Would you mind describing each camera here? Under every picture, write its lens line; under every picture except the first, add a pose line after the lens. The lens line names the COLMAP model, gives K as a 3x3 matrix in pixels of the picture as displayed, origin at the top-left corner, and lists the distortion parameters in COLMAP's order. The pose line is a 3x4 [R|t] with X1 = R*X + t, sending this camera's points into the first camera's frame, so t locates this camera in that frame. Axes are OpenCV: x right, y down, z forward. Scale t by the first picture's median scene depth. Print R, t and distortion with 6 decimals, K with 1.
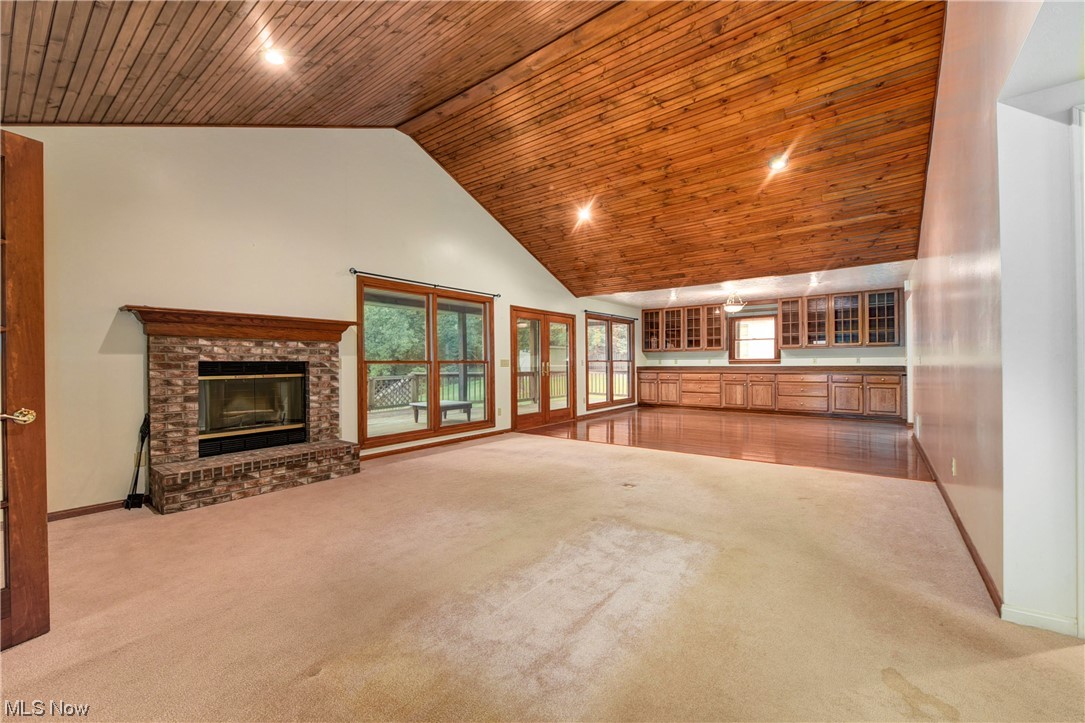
lens RADIAL K [[433.8, 0, 542.3], [0, 433.8, 363.0], [0, 0, 1]] dist [-0.014337, -0.000368]
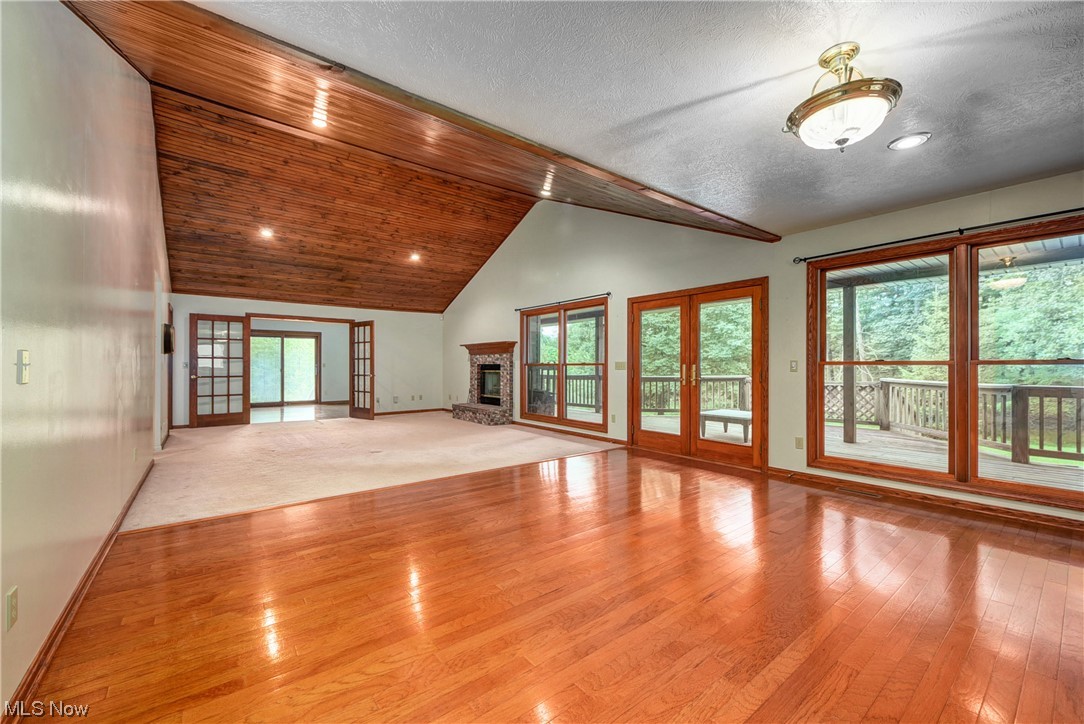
lens RADIAL K [[433.4, 0, 541.8], [0, 433.4, 365.6], [0, 0, 1]] dist [-0.014337, -0.000368]
pose [[-0.249209, 0.002885, -0.968445, 1.379455], [-0.002377, 0.999991, 0.003591, -0.004744], [0.968447, 0.003196, -0.249200, 1.796928]]
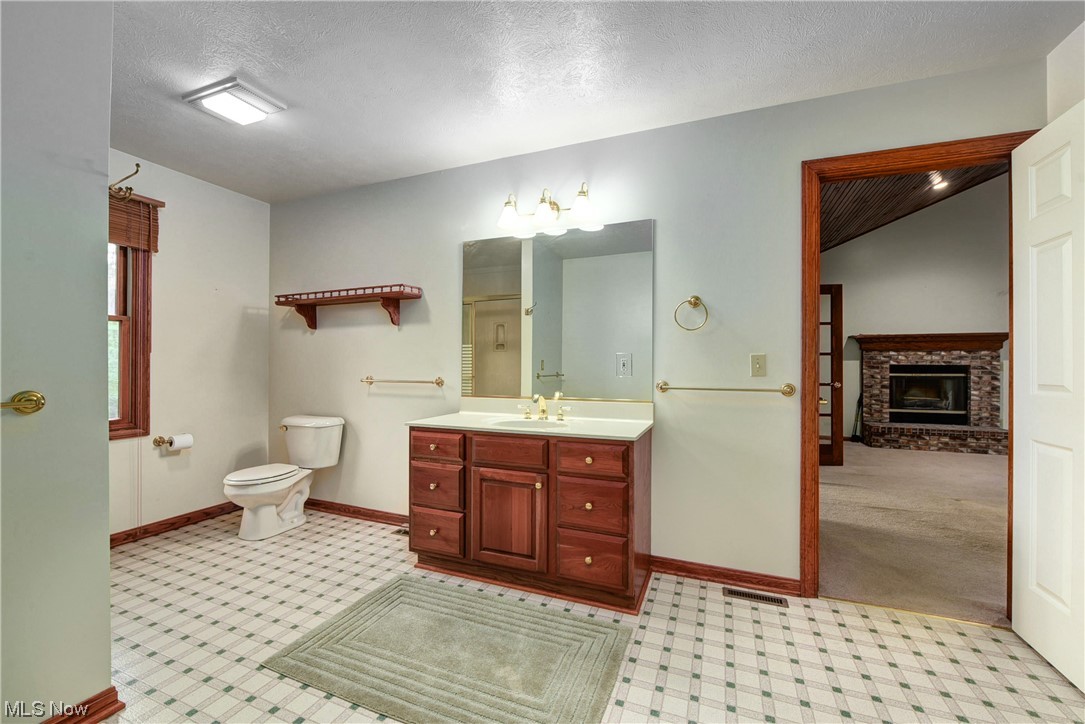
lens RADIAL K [[433.8, 0, 546.0], [0, 433.8, 363.4], [0, 0, 1]] dist [-0.014337, -0.000368]
pose [[0.265902, 0.003499, -0.963994, 0.418995], [-0.005442, 0.999983, 0.002129, -0.004567], [0.963985, 0.004680, 0.265916, -0.671570]]
